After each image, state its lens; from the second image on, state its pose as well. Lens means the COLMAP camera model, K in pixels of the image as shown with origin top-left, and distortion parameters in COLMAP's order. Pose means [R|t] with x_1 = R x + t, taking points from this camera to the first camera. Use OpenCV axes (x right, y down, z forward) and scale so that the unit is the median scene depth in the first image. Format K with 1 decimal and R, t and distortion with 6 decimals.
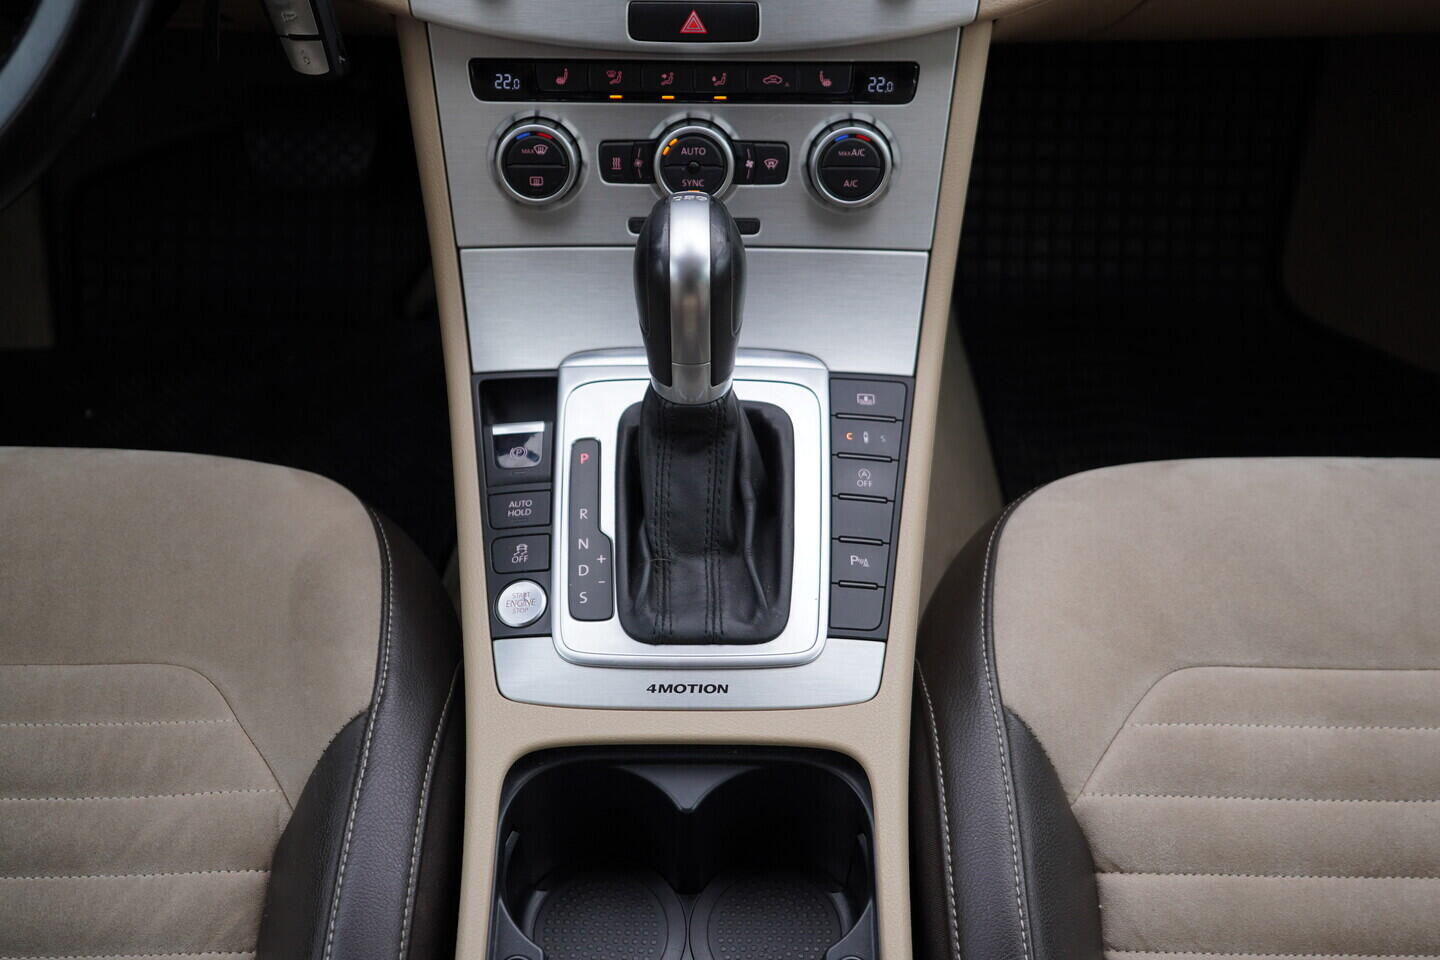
lens RADIAL K [[1485.1, 0, 722.7], [0, 1485.1, 471.8], [0, 0, 1]] dist [-0.000396, 0.000000]
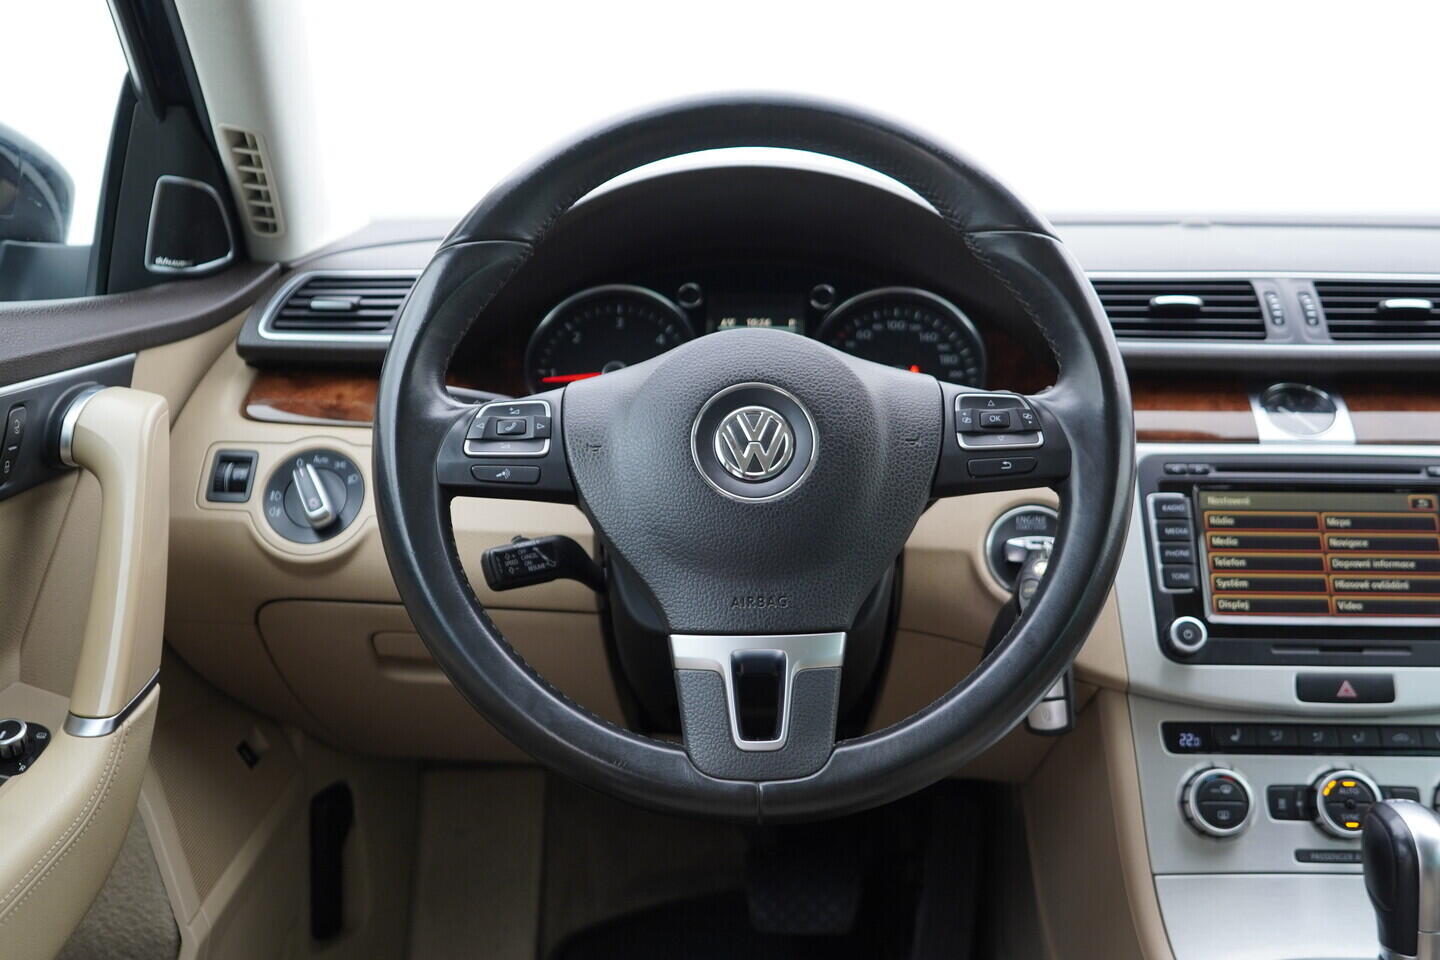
lens RADIAL K [[1485.1, 0, 717.4], [0, 1485.1, 474.1], [0, 0, 1]] dist [-0.000396, 0.000000]
pose [[0.999795, -0.001008, -0.020202, -0.527338], [-0.011100, 0.807609, -0.589613, 0.314109], [0.016909, 0.589717, 0.807433, -0.181970]]
